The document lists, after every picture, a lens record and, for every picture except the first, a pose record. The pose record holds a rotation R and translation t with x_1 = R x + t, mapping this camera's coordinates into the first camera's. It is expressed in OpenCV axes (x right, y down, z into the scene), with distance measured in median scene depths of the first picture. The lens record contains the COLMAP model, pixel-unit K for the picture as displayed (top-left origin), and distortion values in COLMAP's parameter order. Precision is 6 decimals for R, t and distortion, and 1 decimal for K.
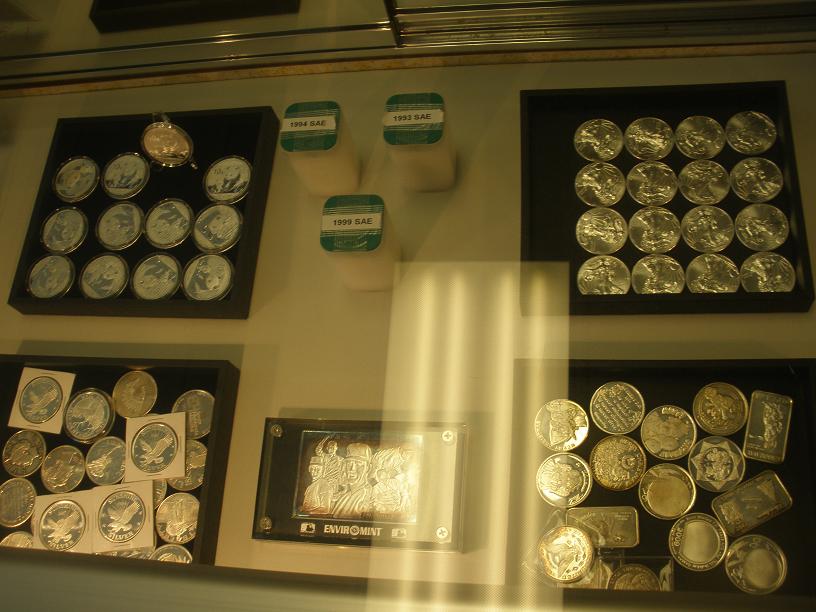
lens RADIAL K [[900.9, 0, 408.0], [0, 900.9, 306.0], [0, 0, 1]] dist [-0.151593, 0.021333]
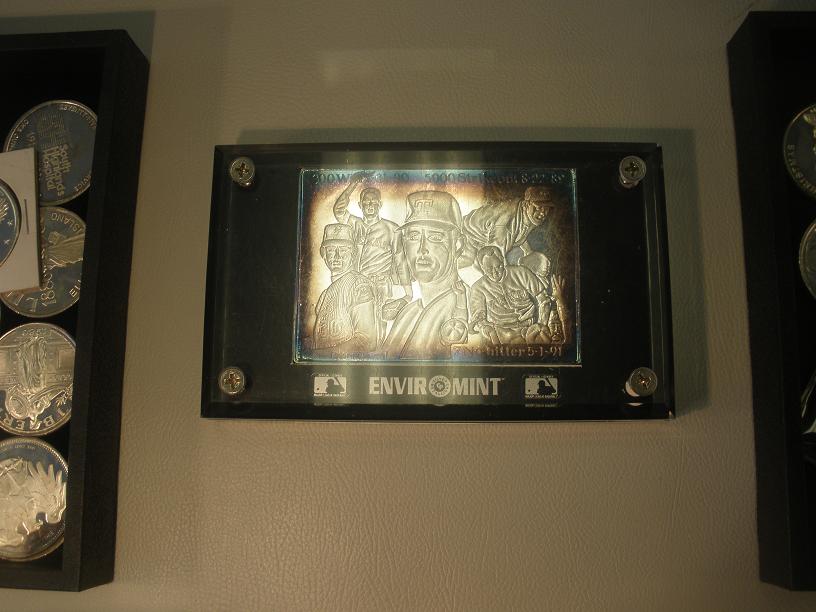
lens RADIAL K [[900.9, 0, 408.0], [0, 900.9, 306.0], [0, 0, 1]] dist [-0.151593, 0.021333]
pose [[0.993038, -0.038314, 0.111393, -0.121557], [0.017215, 0.982677, 0.184527, 0.128983], [-0.116533, -0.181325, 0.976494, 0.568530]]
